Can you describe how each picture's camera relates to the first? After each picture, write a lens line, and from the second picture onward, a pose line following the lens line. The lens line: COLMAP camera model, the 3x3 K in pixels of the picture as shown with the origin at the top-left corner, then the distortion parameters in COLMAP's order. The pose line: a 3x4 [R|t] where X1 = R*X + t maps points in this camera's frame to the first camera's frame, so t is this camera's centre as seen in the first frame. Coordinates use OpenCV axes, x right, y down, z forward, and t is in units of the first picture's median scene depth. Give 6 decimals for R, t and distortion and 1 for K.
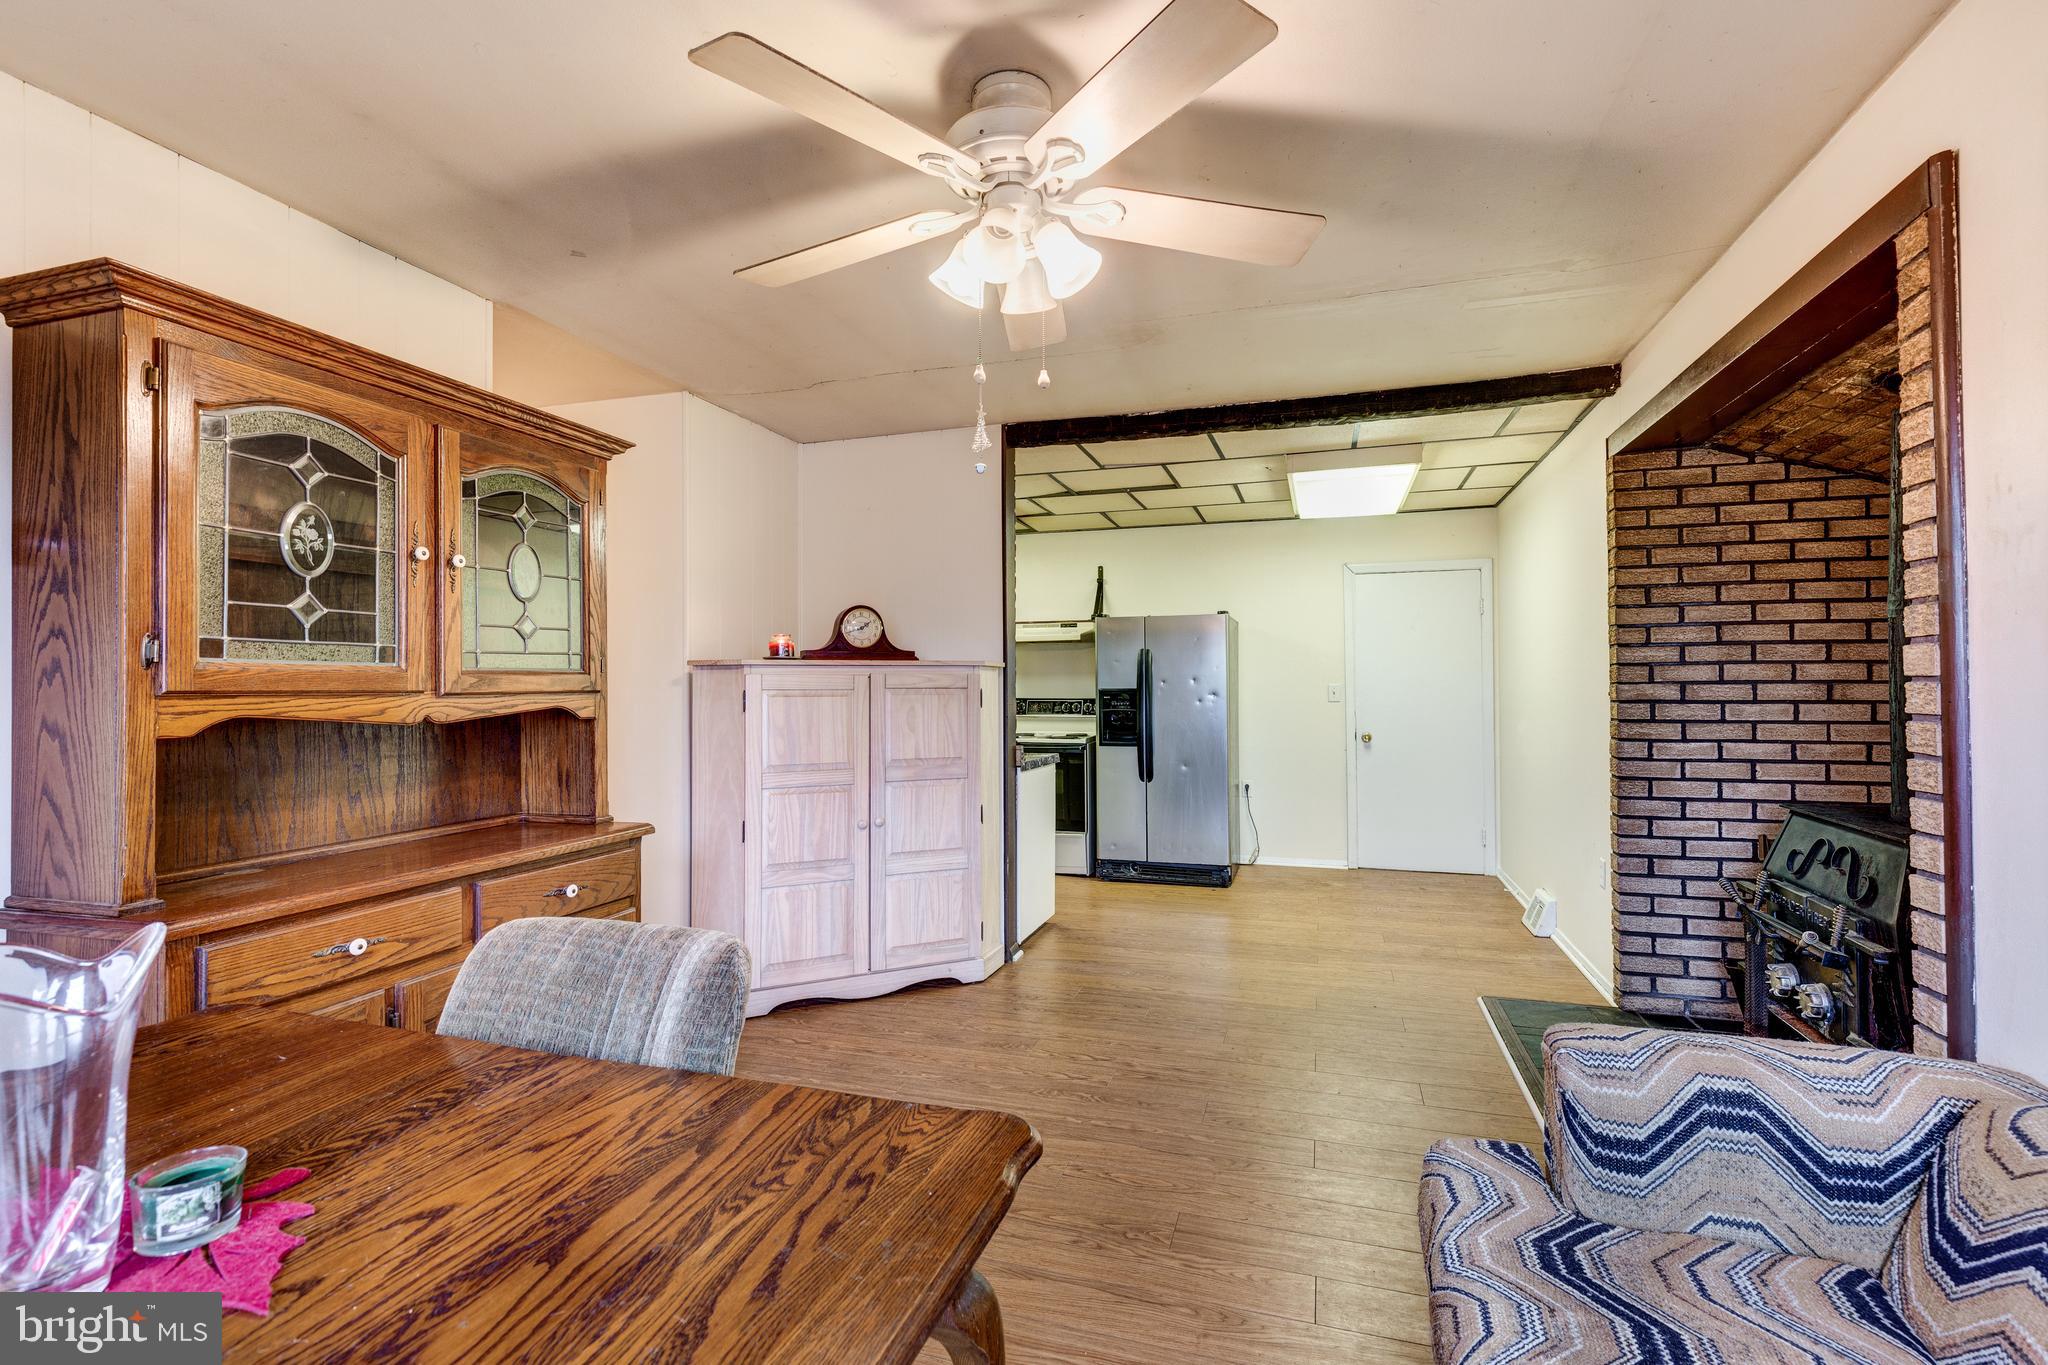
lens RADIAL K [[942.2, 0, 1019.8], [0, 942.2, 685.0], [0, 0, 1]] dist [0.002825, -0.000624]
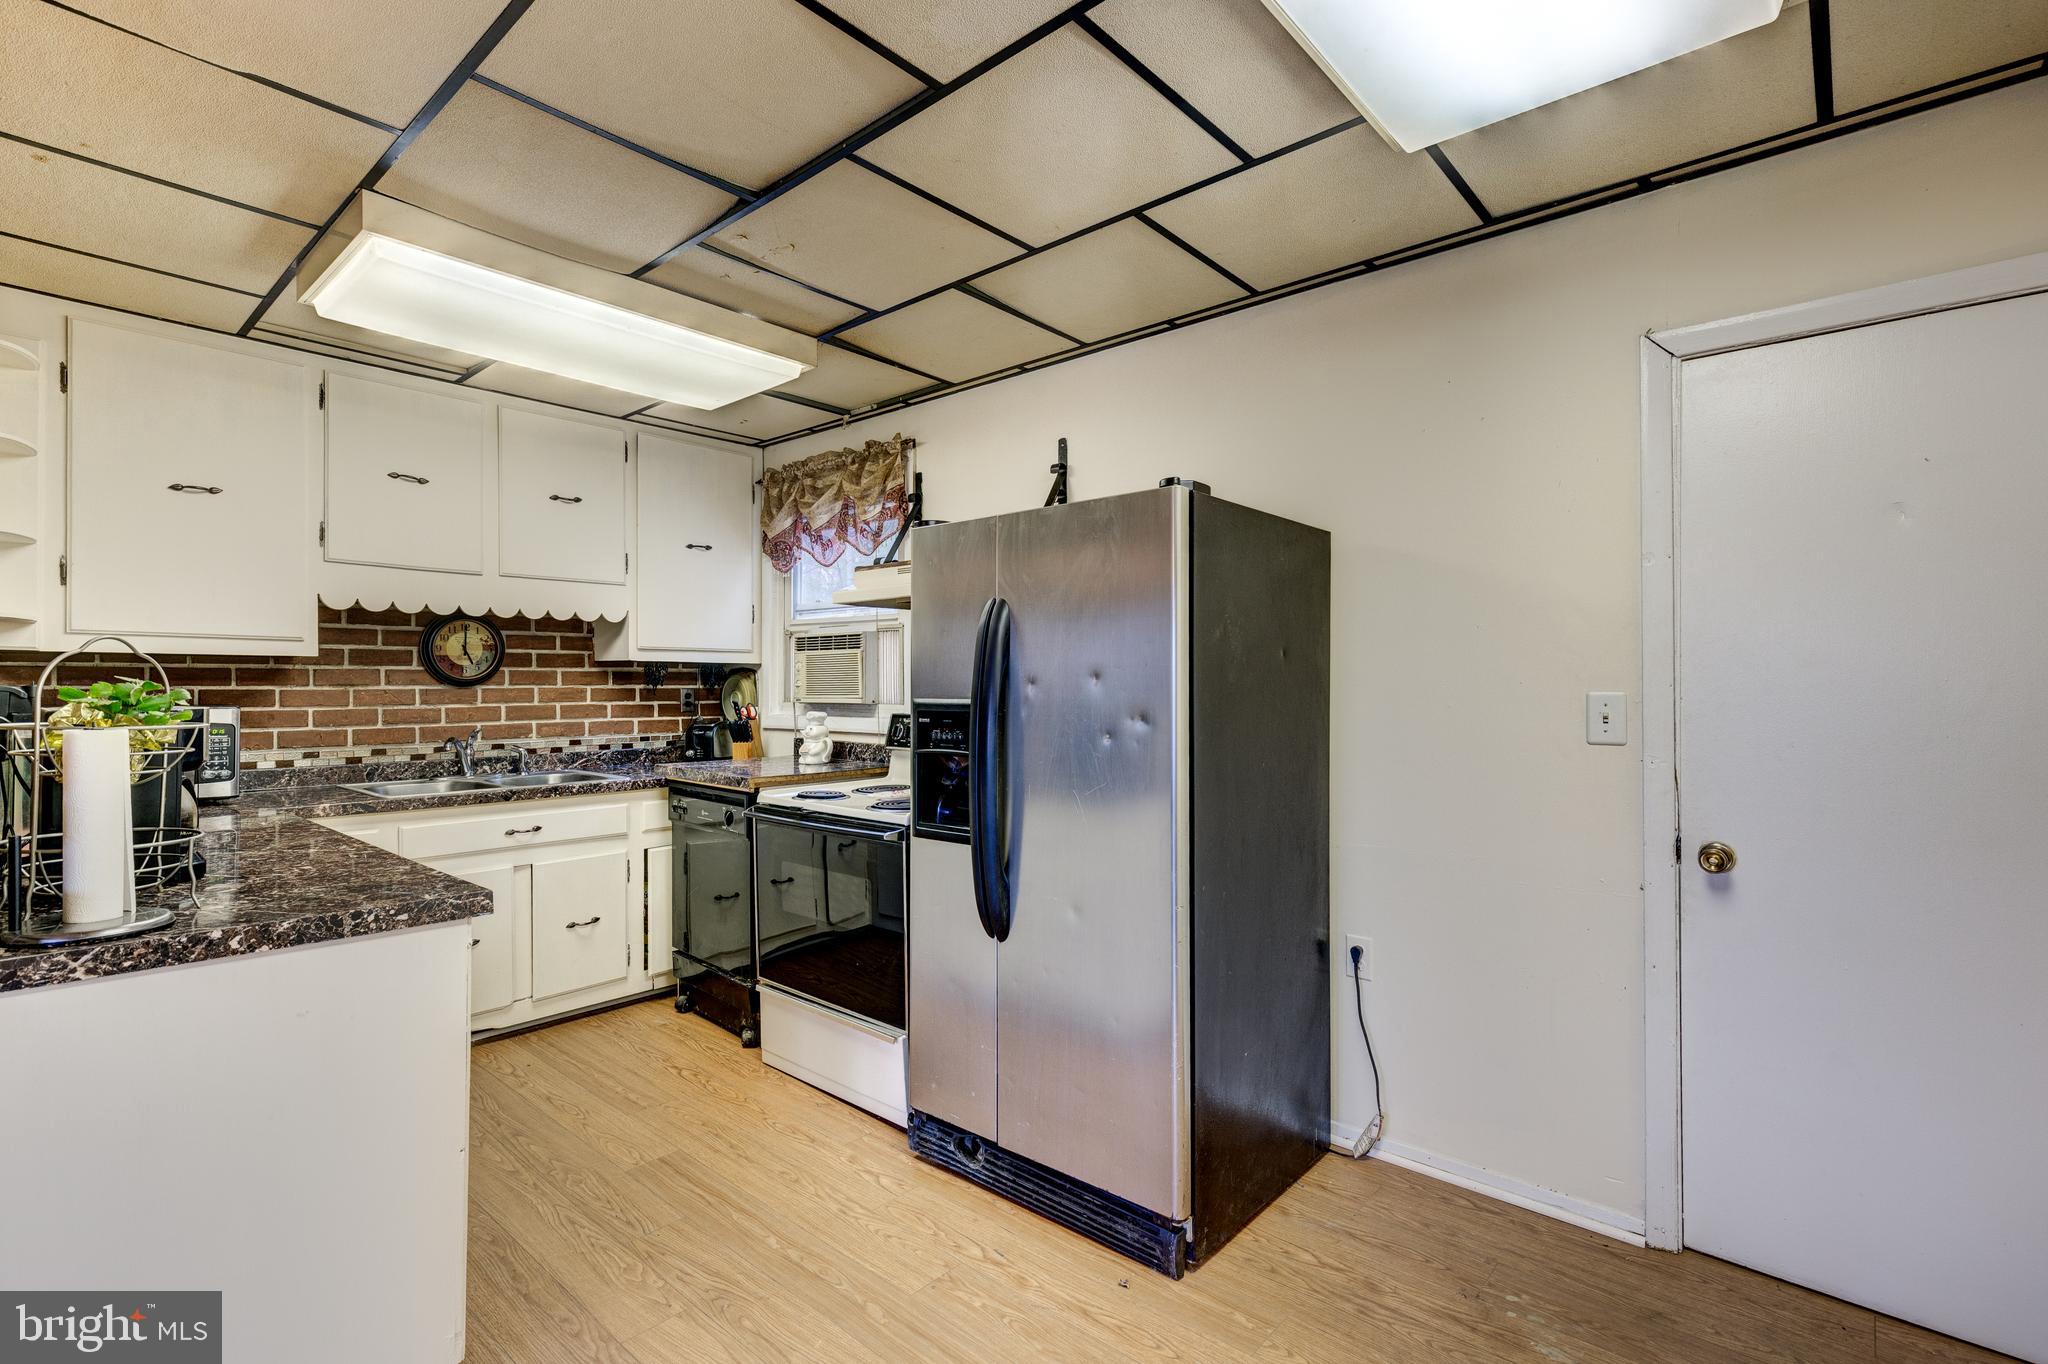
lens RADIAL K [[942.2, 0, 1019.8], [0, 942.2, 684.5], [0, 0, 1]] dist [0.002825, -0.000624]
pose [[0.914394, 0.004518, -0.404800, 0.295225], [-0.004608, 0.999989, 0.000753, -0.002745], [0.404799, 0.001177, 0.914405, 0.638419]]
